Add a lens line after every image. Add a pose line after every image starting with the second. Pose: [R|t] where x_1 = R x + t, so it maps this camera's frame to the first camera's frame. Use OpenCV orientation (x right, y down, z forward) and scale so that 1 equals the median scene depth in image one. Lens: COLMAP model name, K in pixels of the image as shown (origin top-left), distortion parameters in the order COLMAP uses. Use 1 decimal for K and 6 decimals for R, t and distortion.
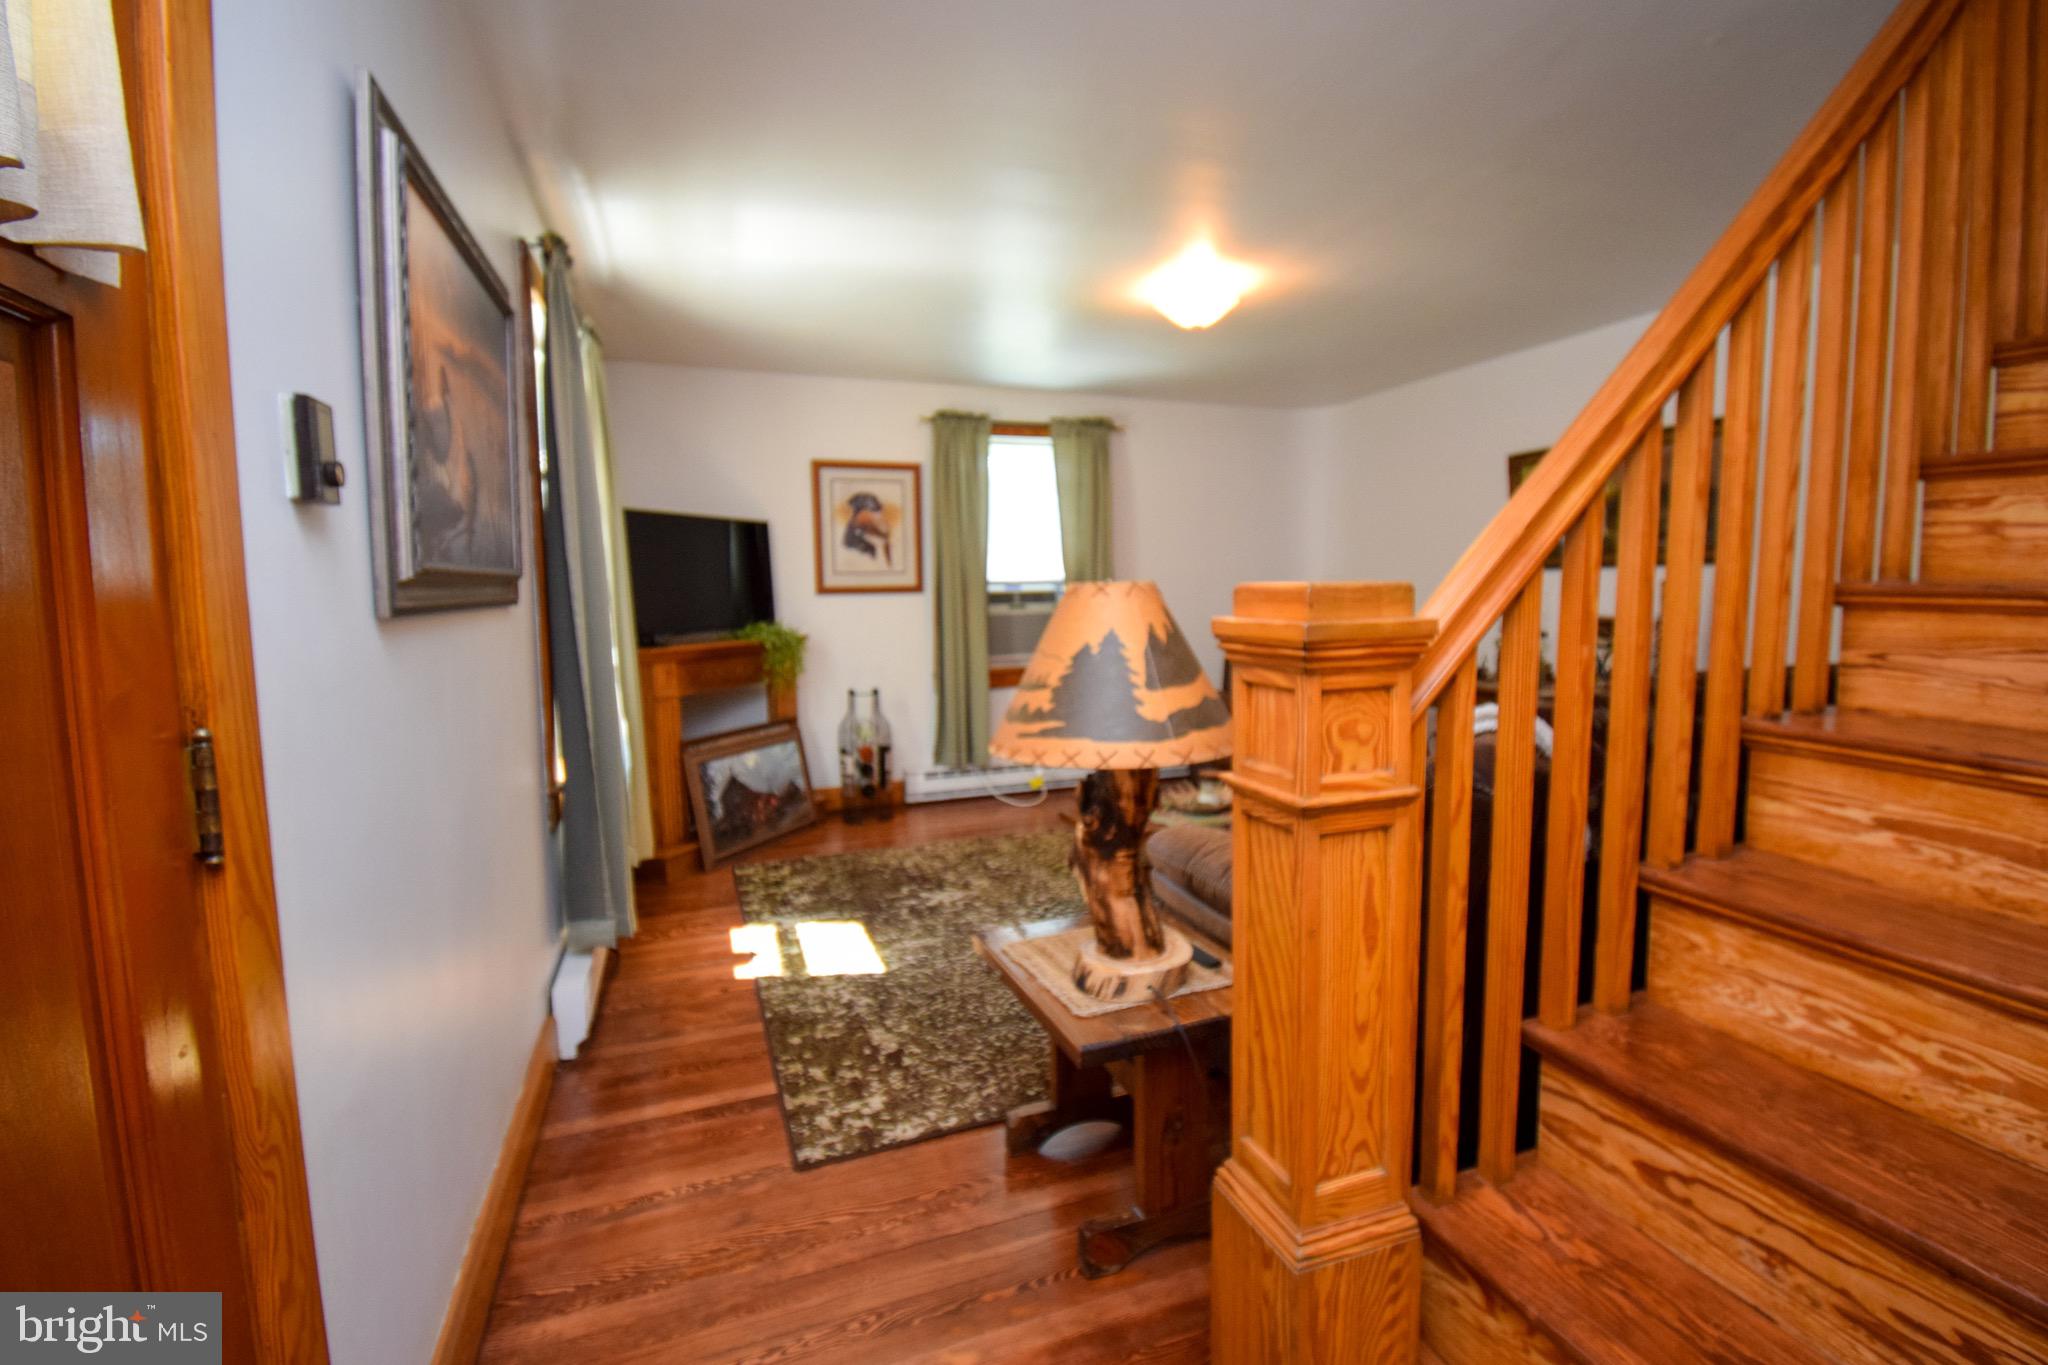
lens RADIAL K [[917.7, 0, 1026.7], [0, 917.7, 673.9], [0, 0, 1]] dist [0.024084, -0.026667]
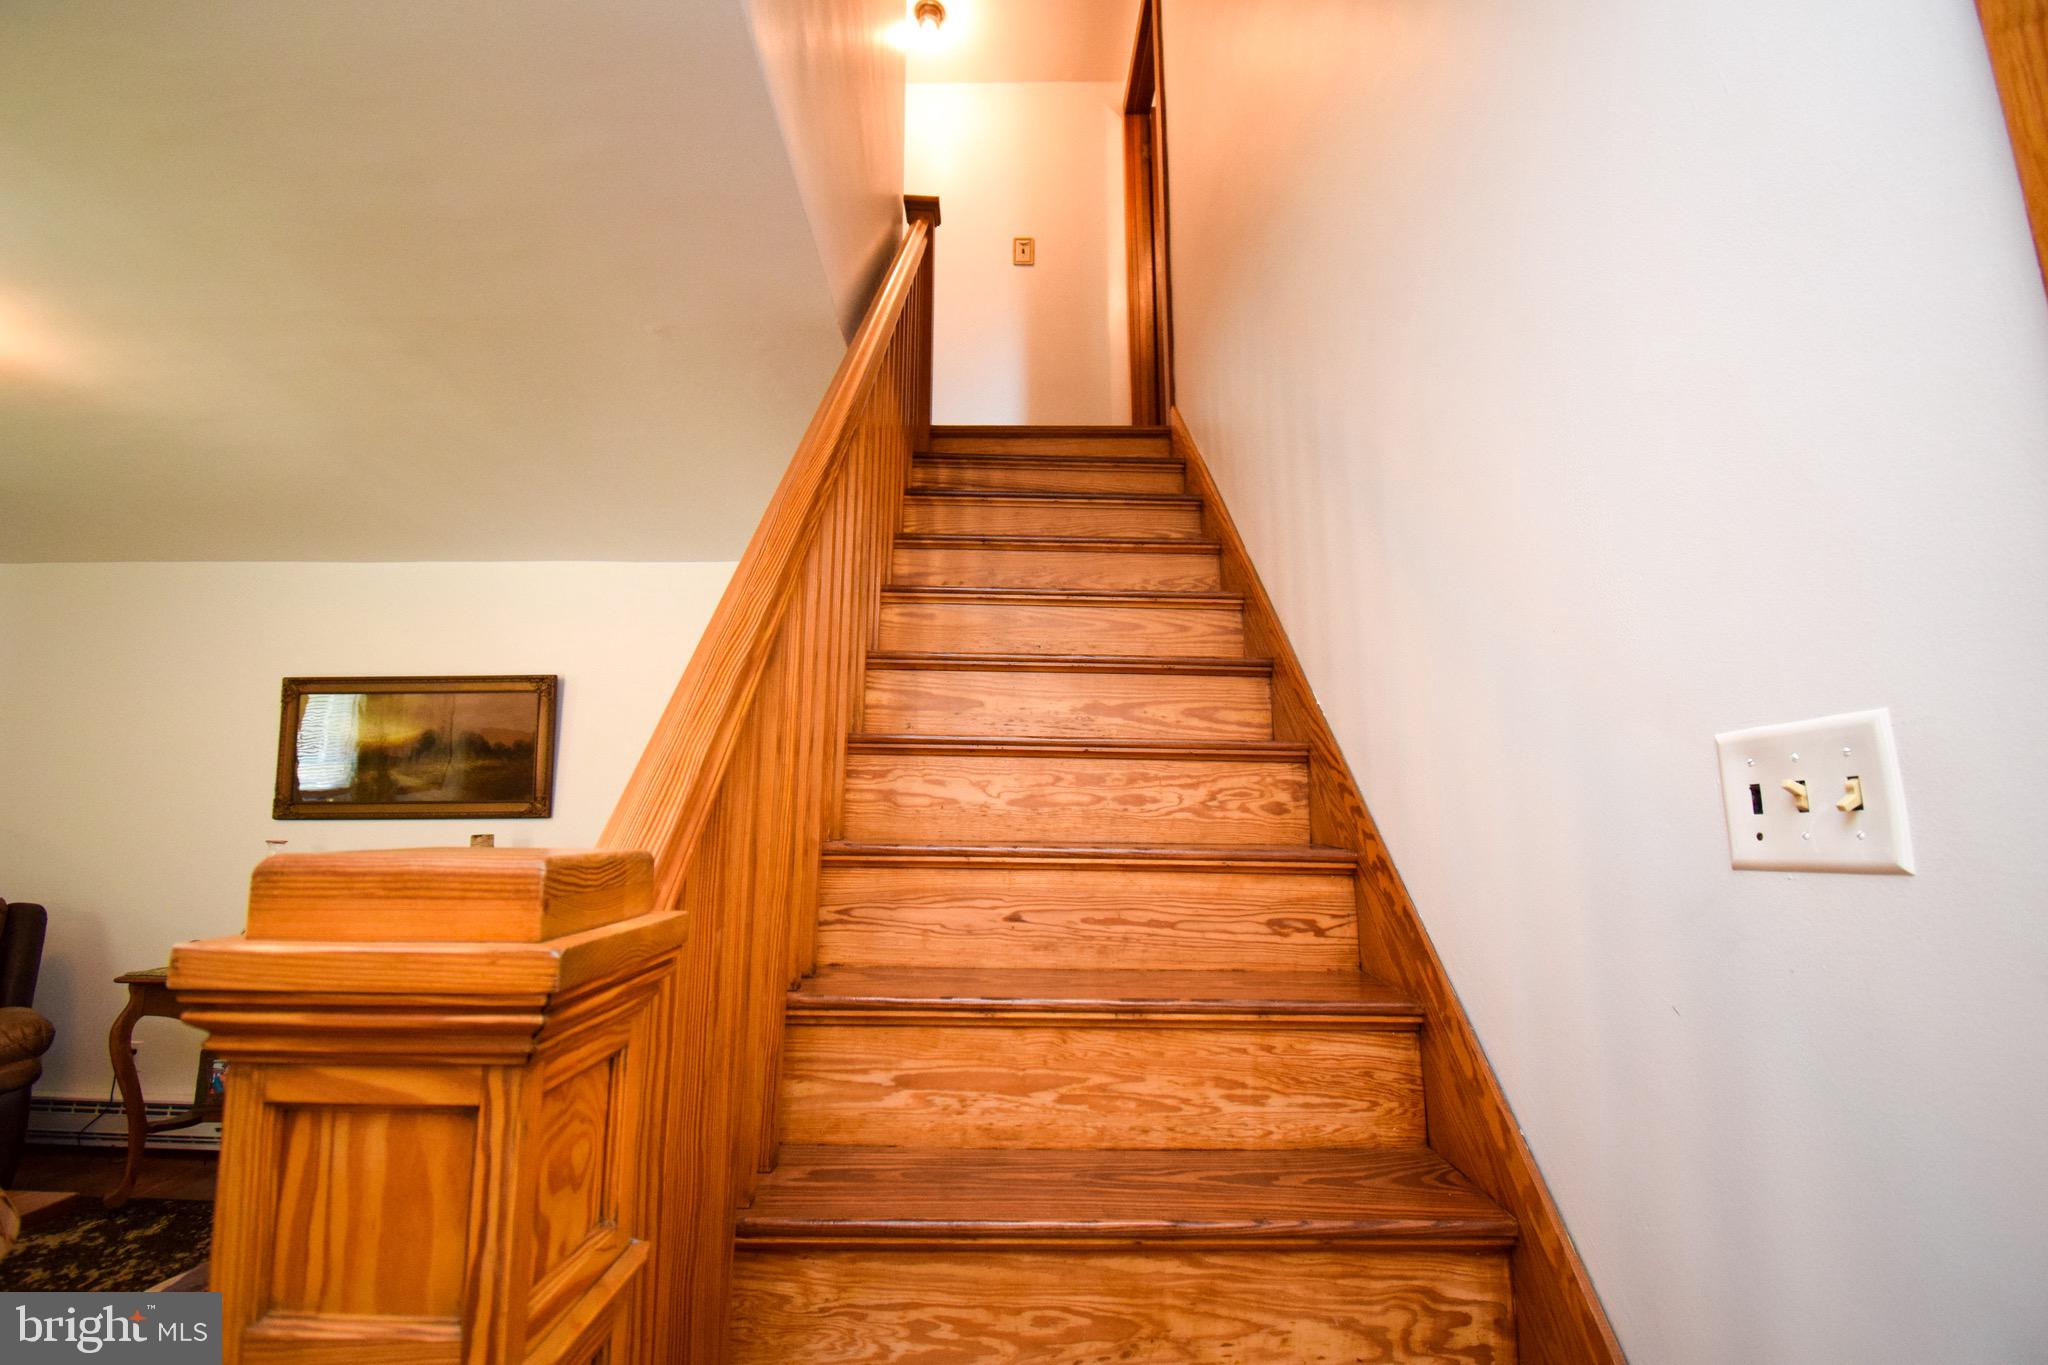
lens RADIAL K [[917.7, 0, 1026.7], [0, 917.7, 673.9], [0, 0, 1]] dist [0.024084, -0.026667]
pose [[0.337355, 0.165935, 0.926638, -0.018369], [0.086093, 0.974779, -0.205899, -0.021665], [-0.937433, 0.149238, 0.314560, 0.179382]]
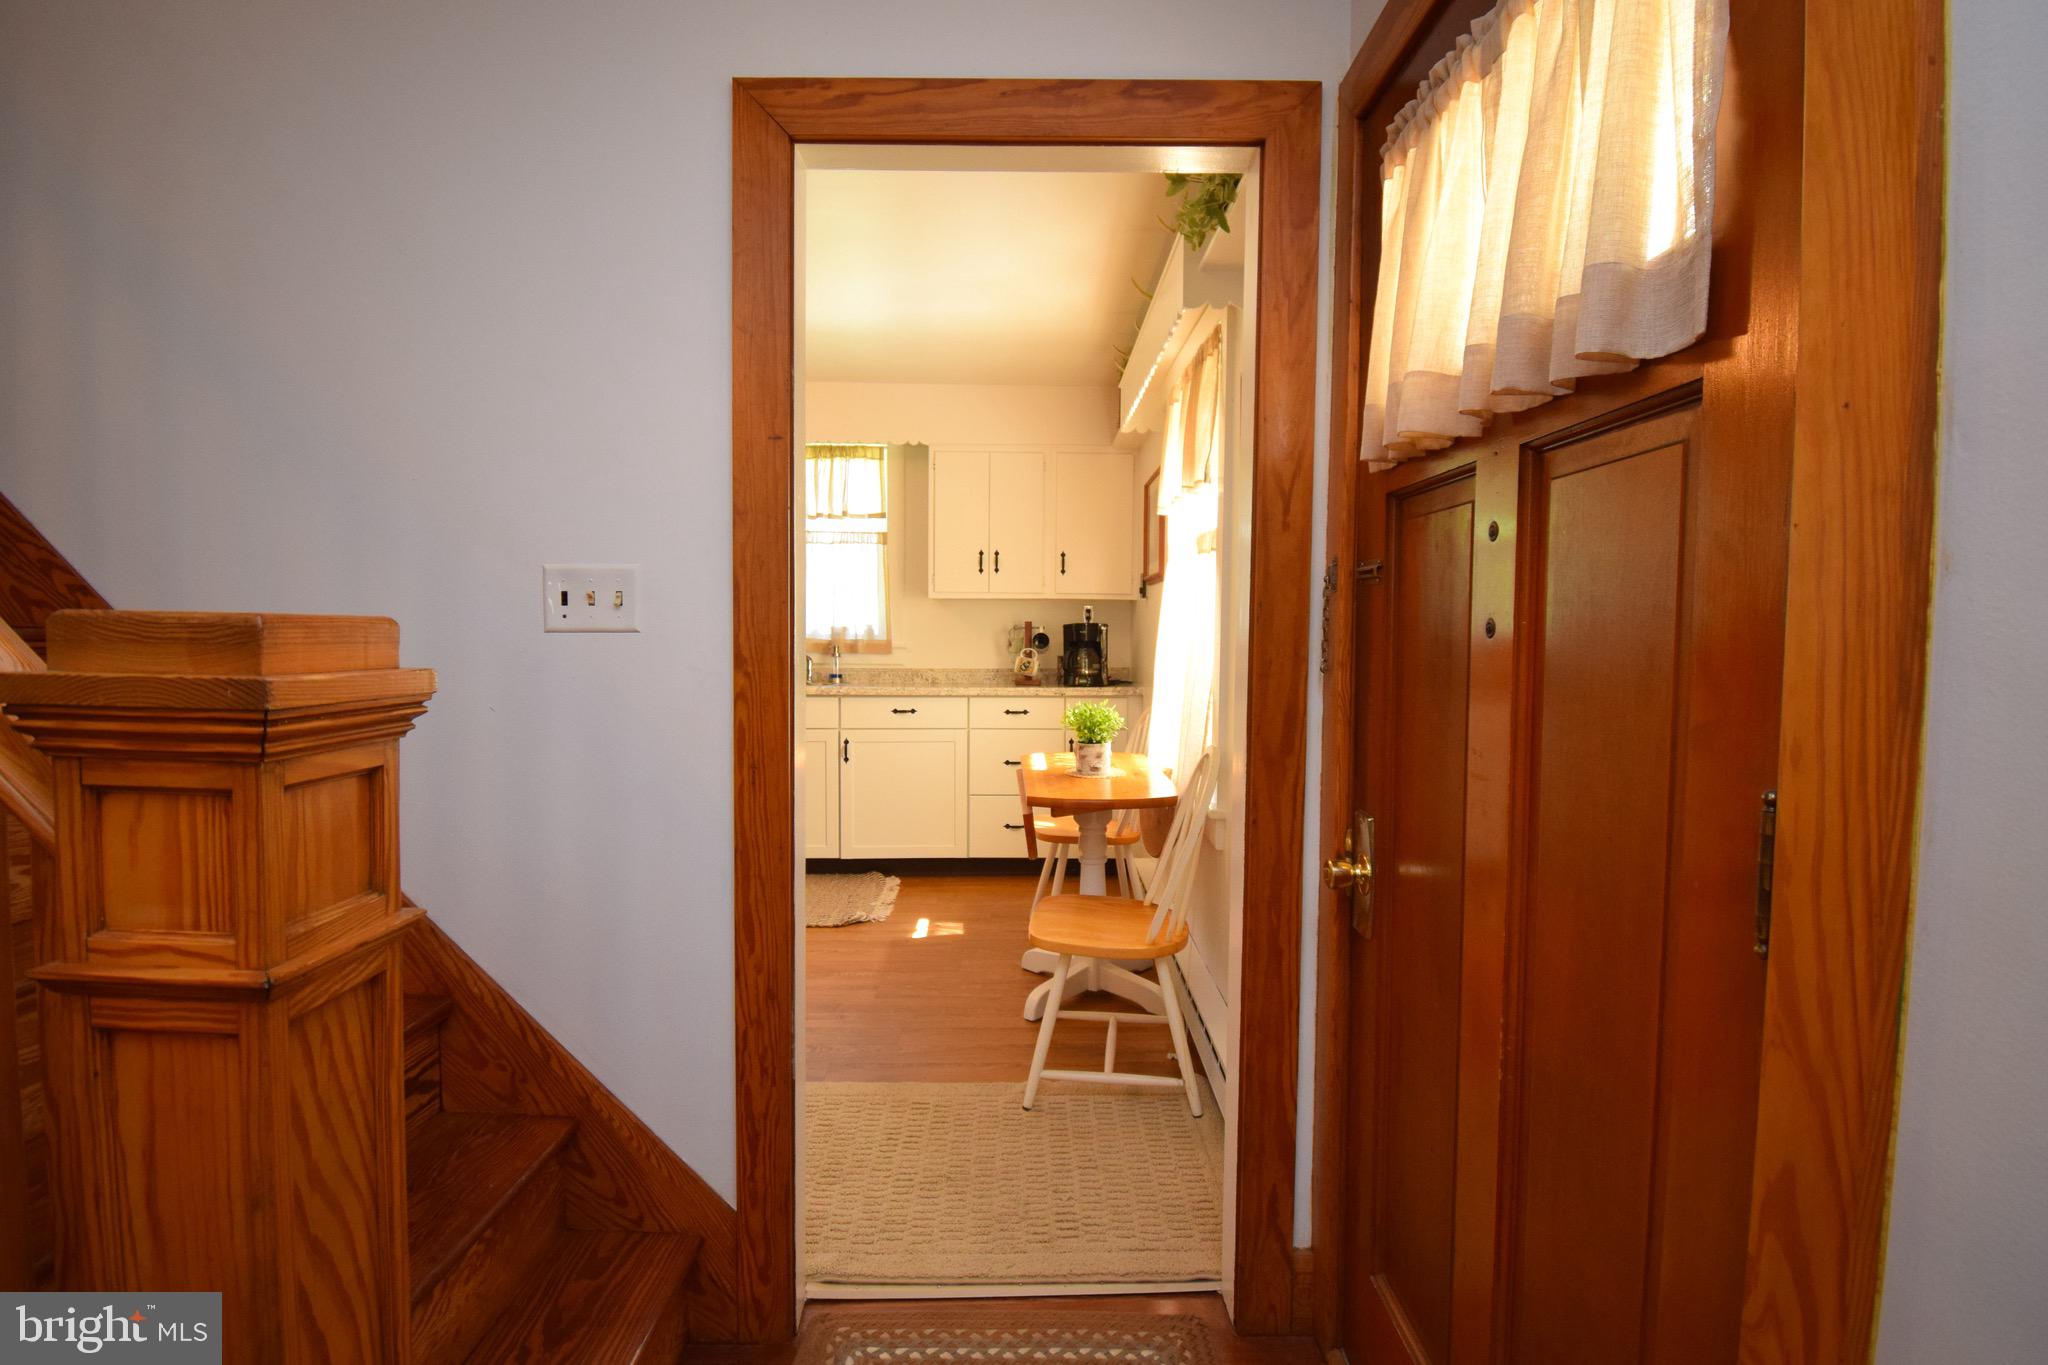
lens RADIAL K [[917.7, 0, 1026.7], [0, 917.7, 673.9], [0, 0, 1]] dist [0.024084, -0.026667]
pose [[-0.937950, -0.018250, 0.346289, -0.120814], [0.030684, 0.990329, 0.135302, -0.039742], [-0.345410, 0.137532, -0.928319, 0.428594]]
